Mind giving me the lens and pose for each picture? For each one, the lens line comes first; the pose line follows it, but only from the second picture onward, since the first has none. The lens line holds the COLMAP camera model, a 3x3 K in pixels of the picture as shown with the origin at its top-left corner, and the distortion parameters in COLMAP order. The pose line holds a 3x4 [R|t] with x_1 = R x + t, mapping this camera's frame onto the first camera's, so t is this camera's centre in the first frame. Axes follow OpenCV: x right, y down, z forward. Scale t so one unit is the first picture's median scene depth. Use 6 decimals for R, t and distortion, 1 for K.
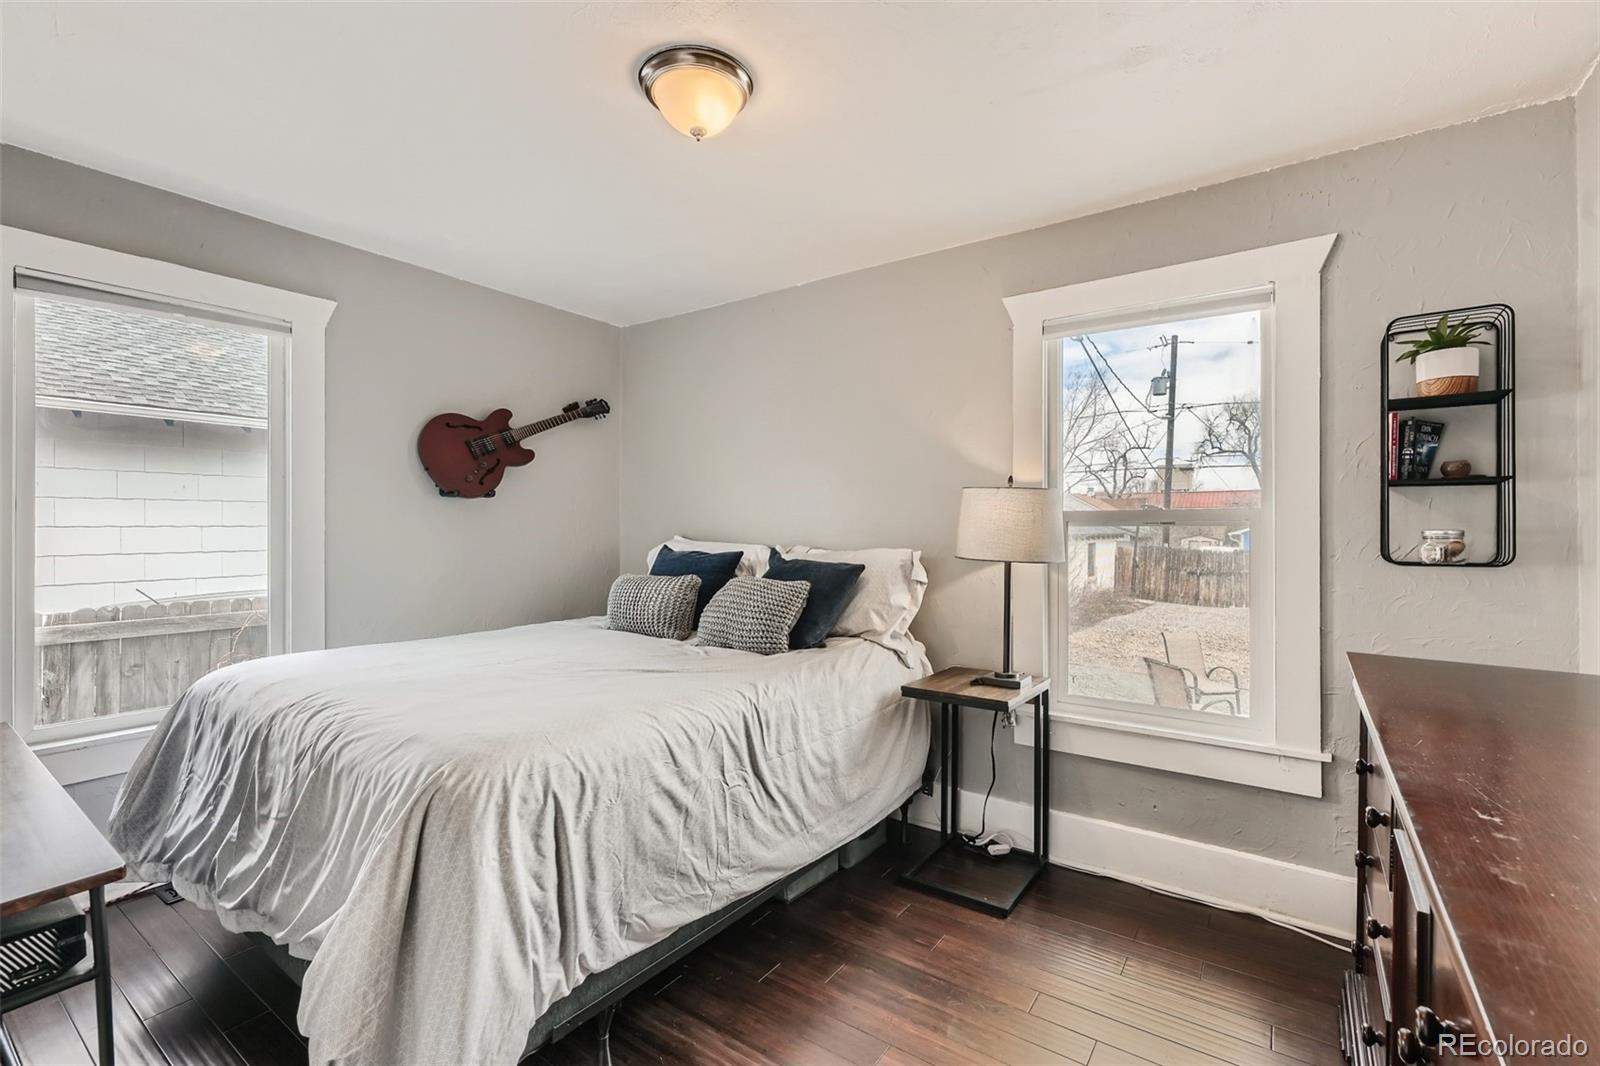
lens RADIAL K [[722.6, 0, 798.1], [0, 722.6, 526.8], [0, 0, 1]] dist [-0.000405, -0.000077]
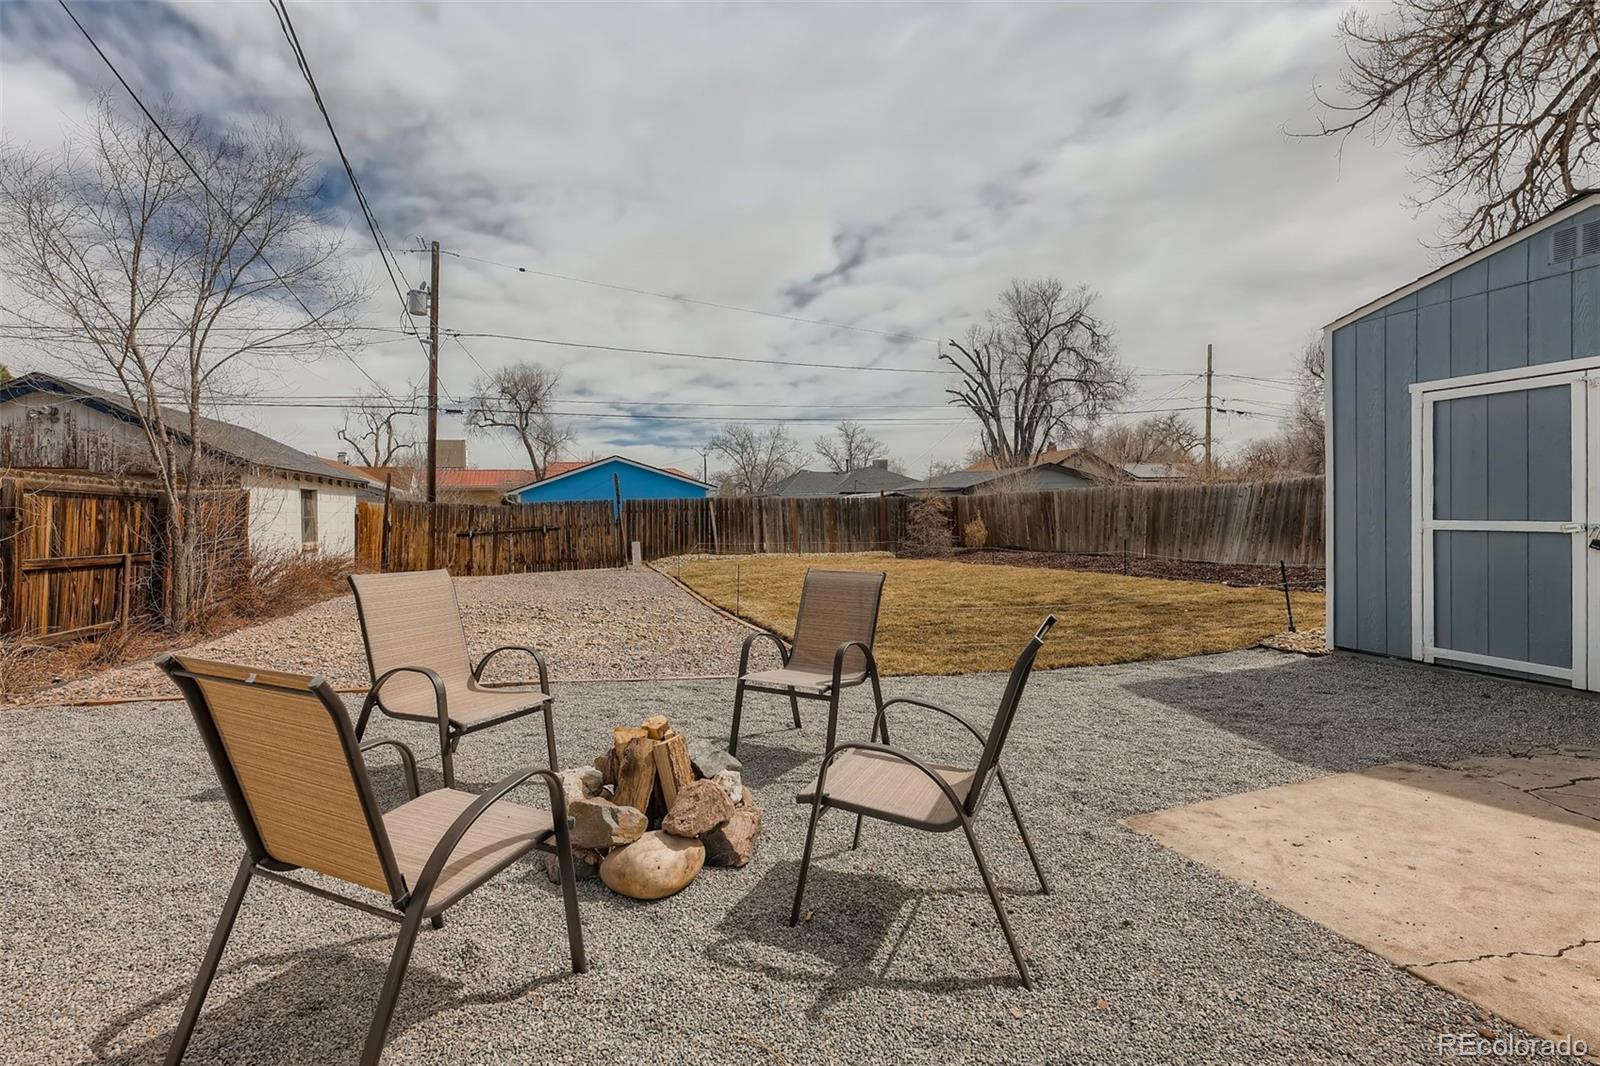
lens RADIAL K [[722.6, 0, 798.1], [0, 722.6, 526.8], [0, 0, 1]] dist [-0.000405, -0.000077]
pose [[0.601040, -0.025181, 0.798822, 0.120951], [0.017349, 0.999679, 0.018459, 0.040629], [-0.799031, 0.002765, 0.601284, 0.209228]]
